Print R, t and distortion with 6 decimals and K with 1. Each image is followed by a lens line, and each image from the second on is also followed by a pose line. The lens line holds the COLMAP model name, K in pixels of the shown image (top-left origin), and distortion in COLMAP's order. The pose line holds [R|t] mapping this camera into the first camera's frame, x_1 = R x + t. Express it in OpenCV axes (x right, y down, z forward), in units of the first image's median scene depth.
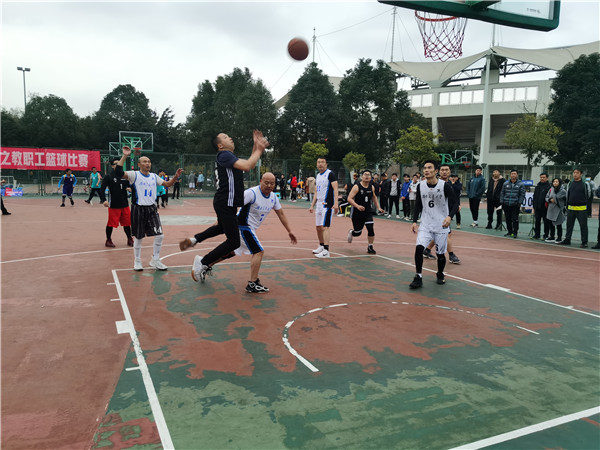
lens RADIAL K [[483.8, 0, 306.0], [0, 483.8, 230.3], [0, 0, 1]] dist [0.049847, -0.082180]
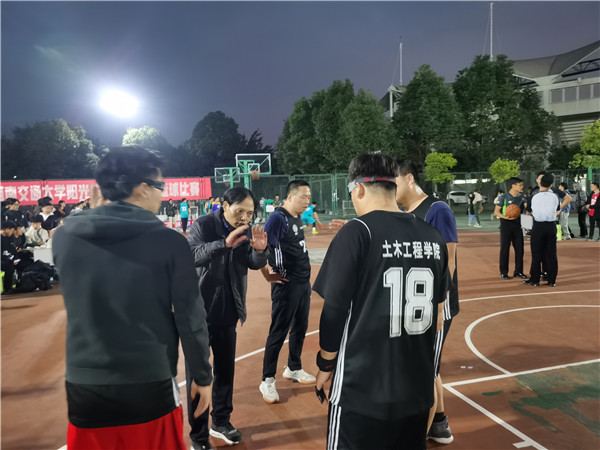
lens RADIAL K [[483.8, 0, 305.1], [0, 483.8, 240.6], [0, 0, 1]] dist [0.049847, -0.082180]
pose [[0.986901, -0.043259, -0.155422, -0.108283], [0.041035, 0.999005, -0.017489, -0.017911], [0.156024, 0.010882, 0.987693, 0.107663]]
